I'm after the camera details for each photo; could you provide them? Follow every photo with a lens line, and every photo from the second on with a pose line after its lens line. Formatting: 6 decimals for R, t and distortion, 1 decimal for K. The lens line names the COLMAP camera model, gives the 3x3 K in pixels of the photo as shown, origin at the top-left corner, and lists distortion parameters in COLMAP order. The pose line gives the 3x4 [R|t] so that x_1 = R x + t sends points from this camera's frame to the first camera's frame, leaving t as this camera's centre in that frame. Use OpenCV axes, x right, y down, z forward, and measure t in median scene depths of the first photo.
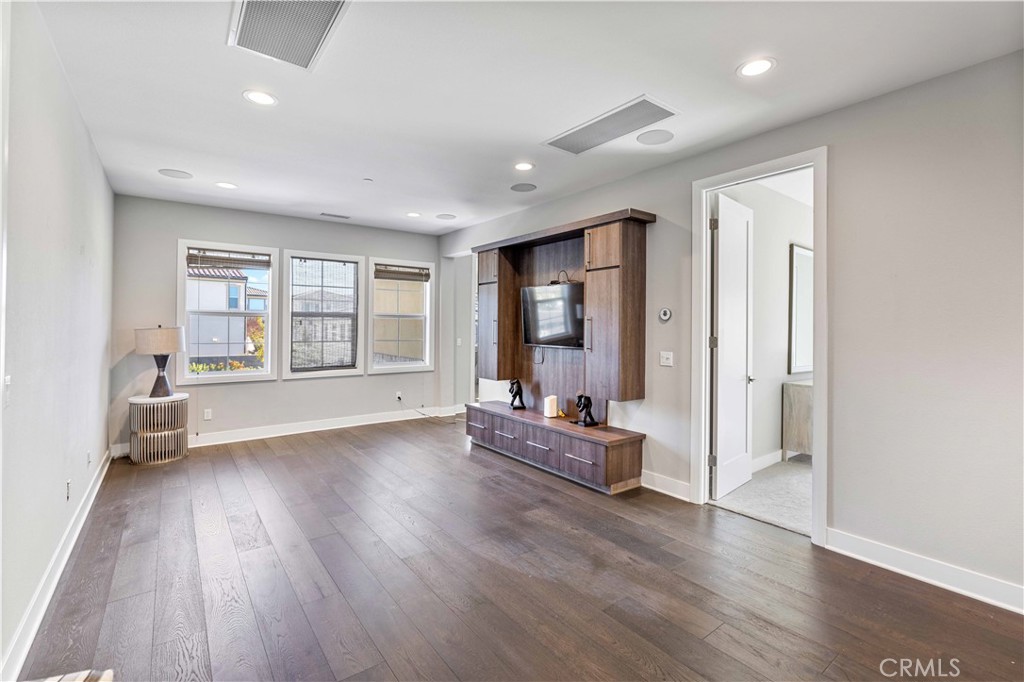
lens RADIAL K [[458.8, 0, 510.4], [0, 458.8, 335.3], [0, 0, 1]] dist [0.000090, 0.000047]
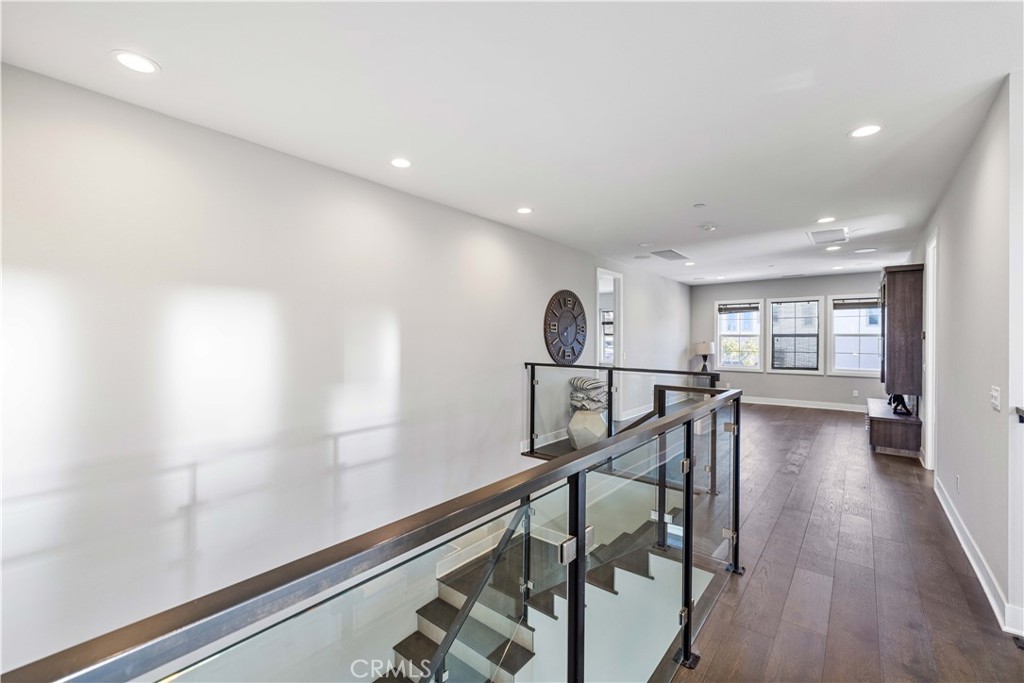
lens RADIAL K [[429.5, 0, 509.8], [0, 429.5, 341.0], [0, 0, 1]] dist [0.000116, 0.000006]
pose [[0.252205, 0.000701, -0.967674, 0.839132], [-0.018263, 0.999825, -0.004036, -0.000372], [0.967501, 0.018691, 0.252174, -0.367081]]
